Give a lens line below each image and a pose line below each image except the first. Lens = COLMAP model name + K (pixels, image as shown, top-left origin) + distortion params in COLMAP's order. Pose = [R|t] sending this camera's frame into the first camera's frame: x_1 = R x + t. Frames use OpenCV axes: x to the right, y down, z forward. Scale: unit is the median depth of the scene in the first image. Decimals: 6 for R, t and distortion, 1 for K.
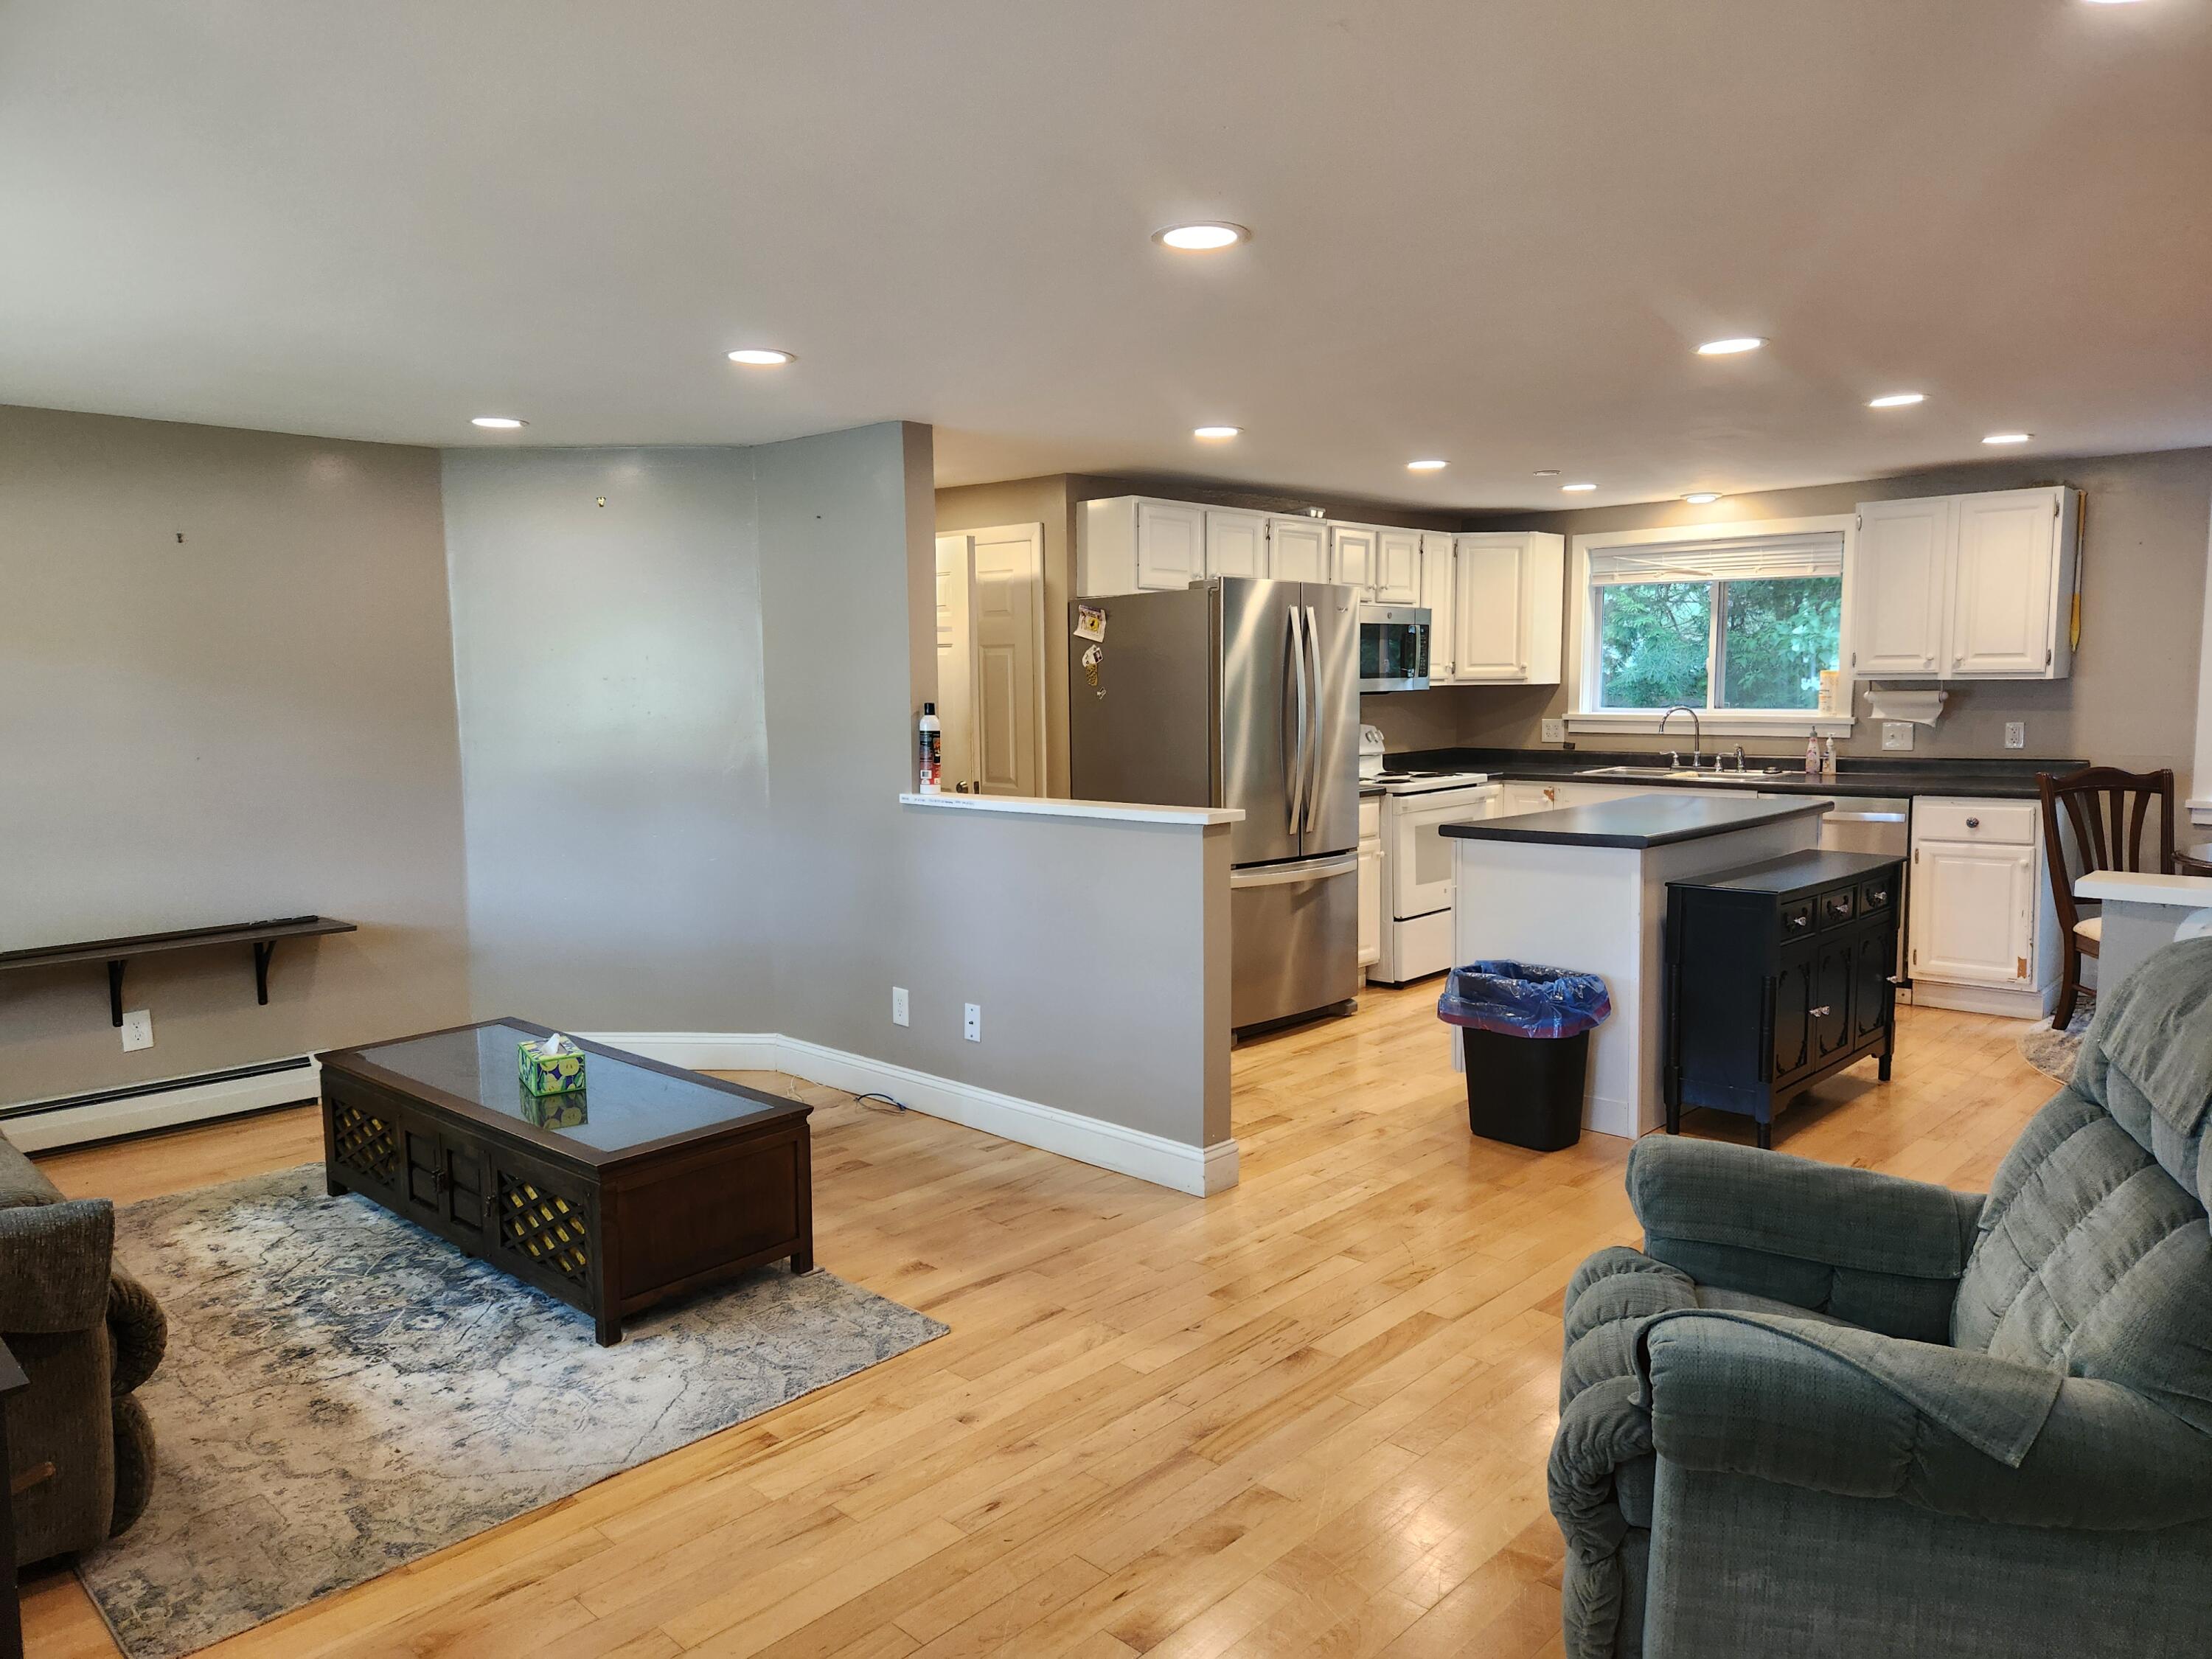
lens RADIAL K [[1484.9, 0, 1112.5], [0, 1484.9, 844.0], [0, 0, 1]] dist [0.051010, -0.060294]
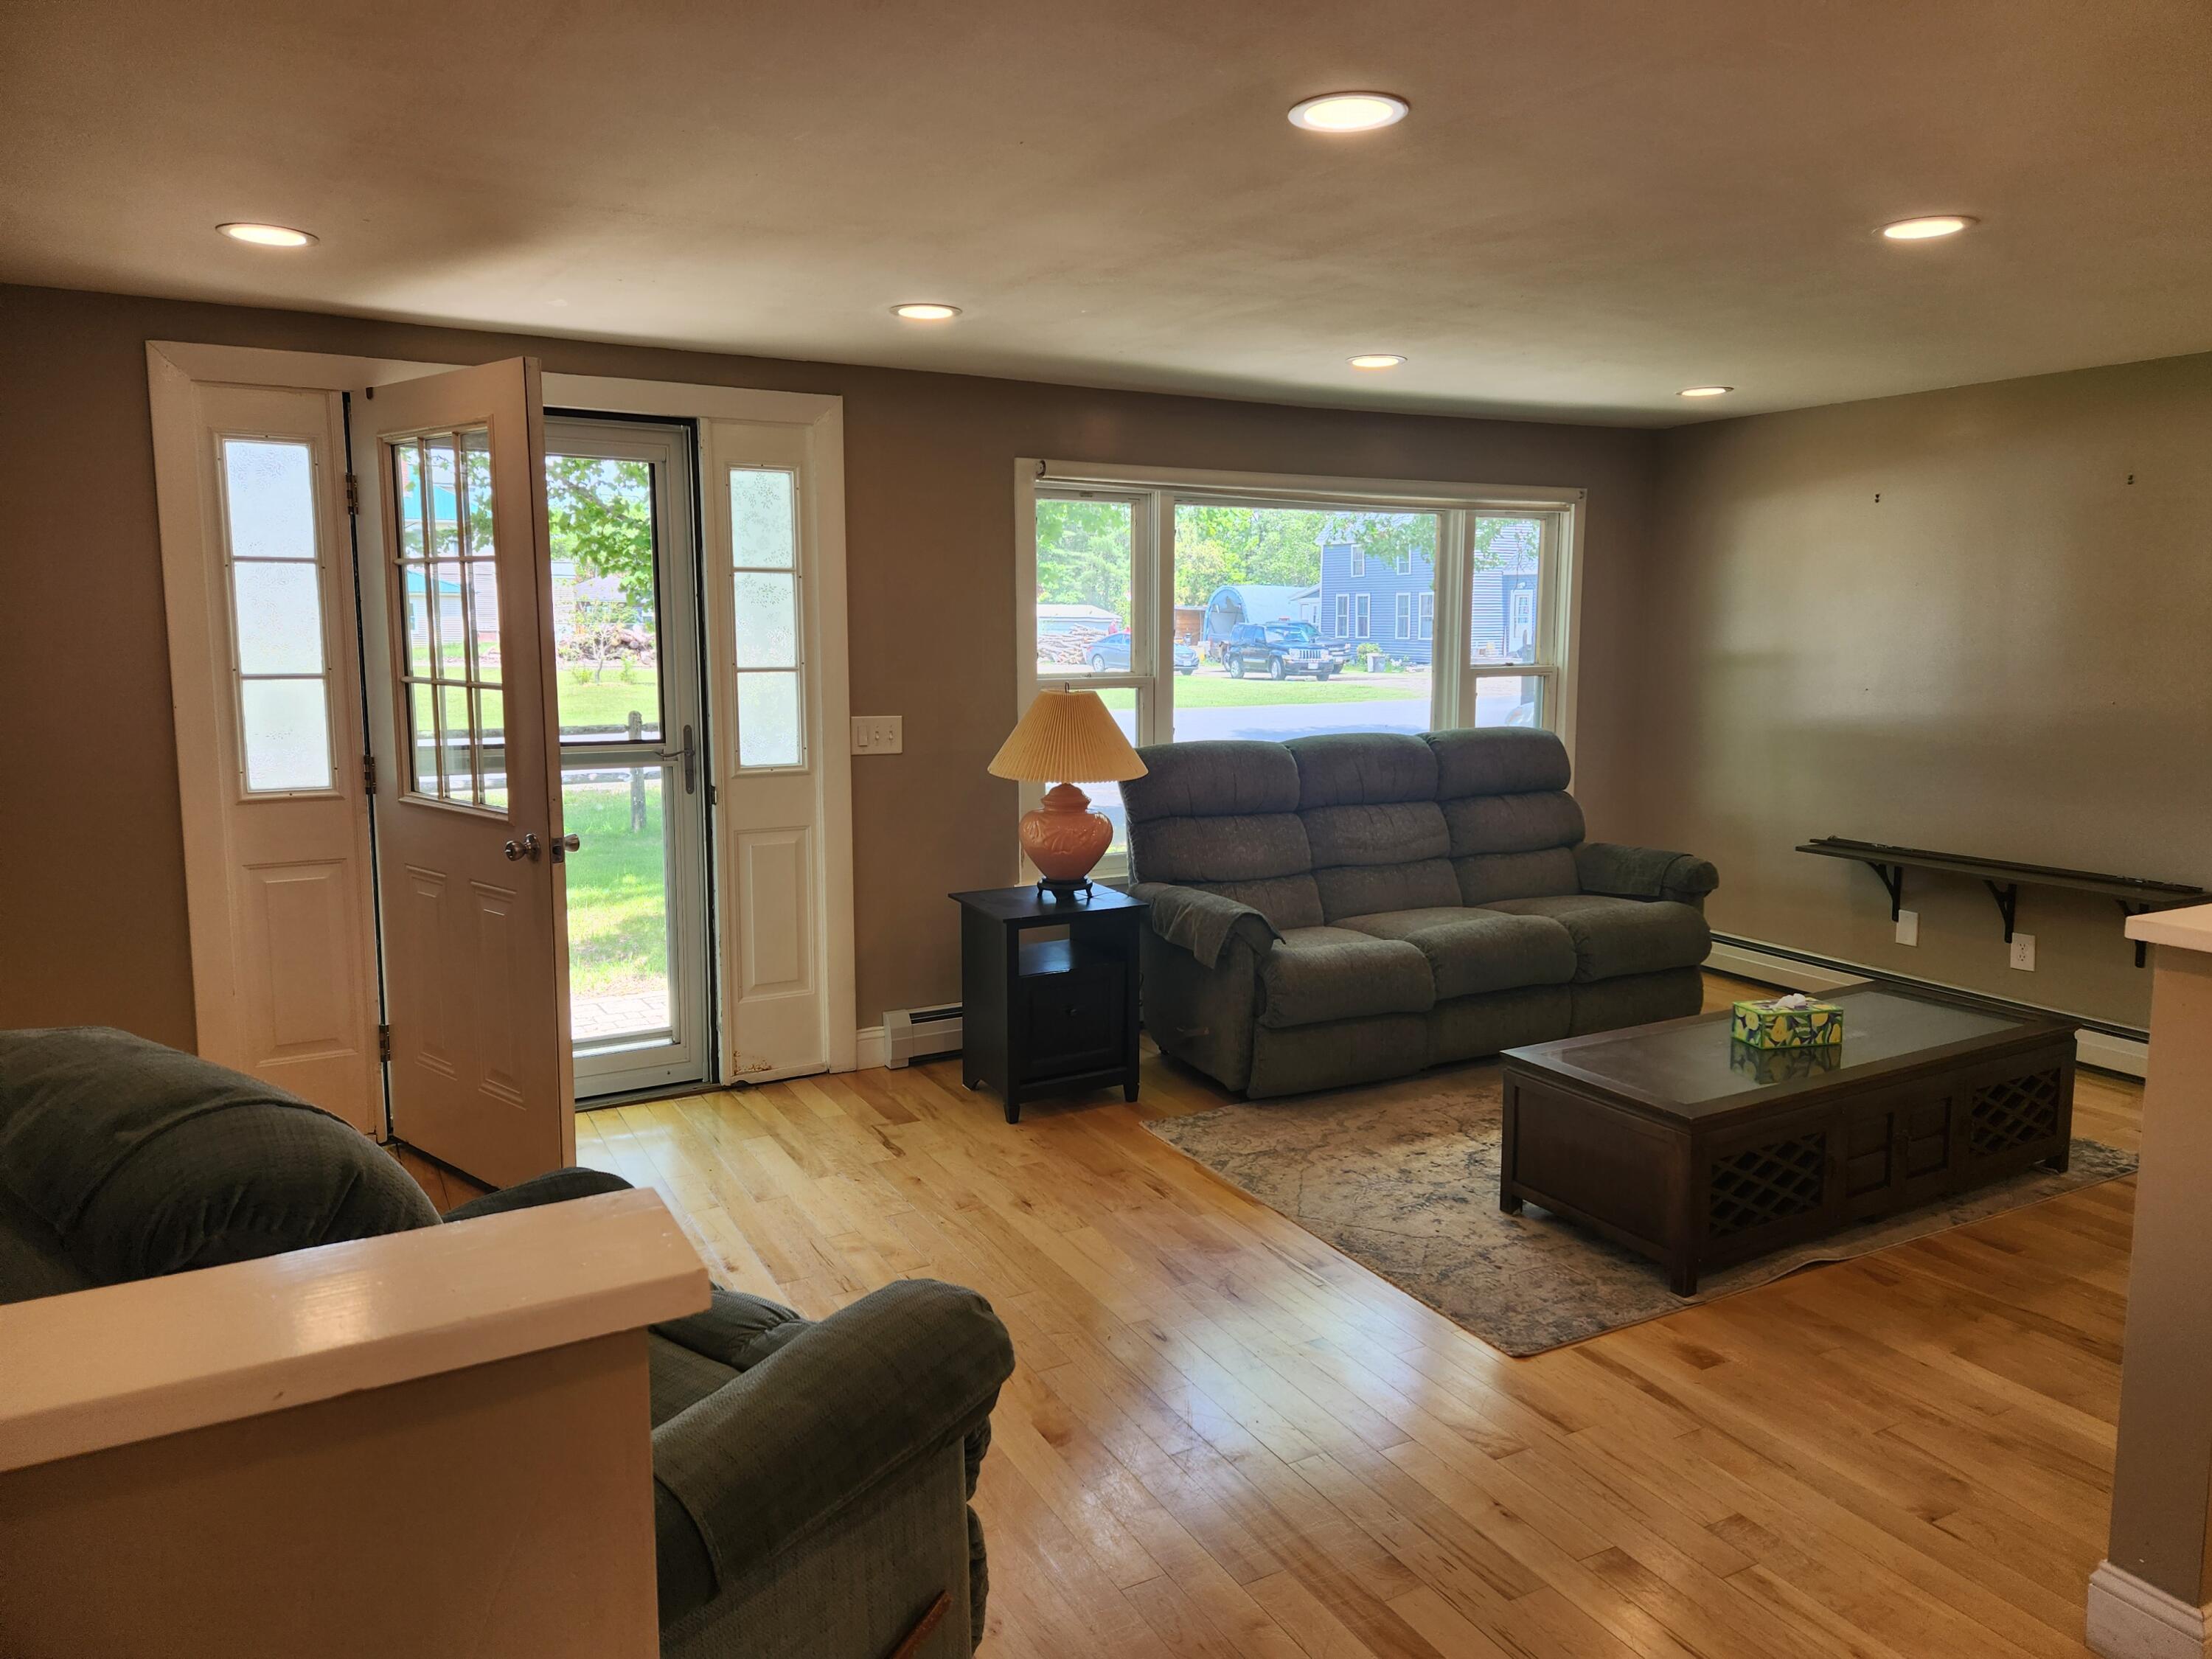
lens RADIAL K [[1481.2, 0, 1137.5], [0, 1481.2, 821.9], [0, 0, 1]] dist [0.066606, -0.079288]
pose [[-0.322971, 0.126418, -0.937928, 1.434721], [-0.101118, 0.980756, 0.167010, -0.214867], [0.940992, 0.148780, -0.303972, 1.906210]]
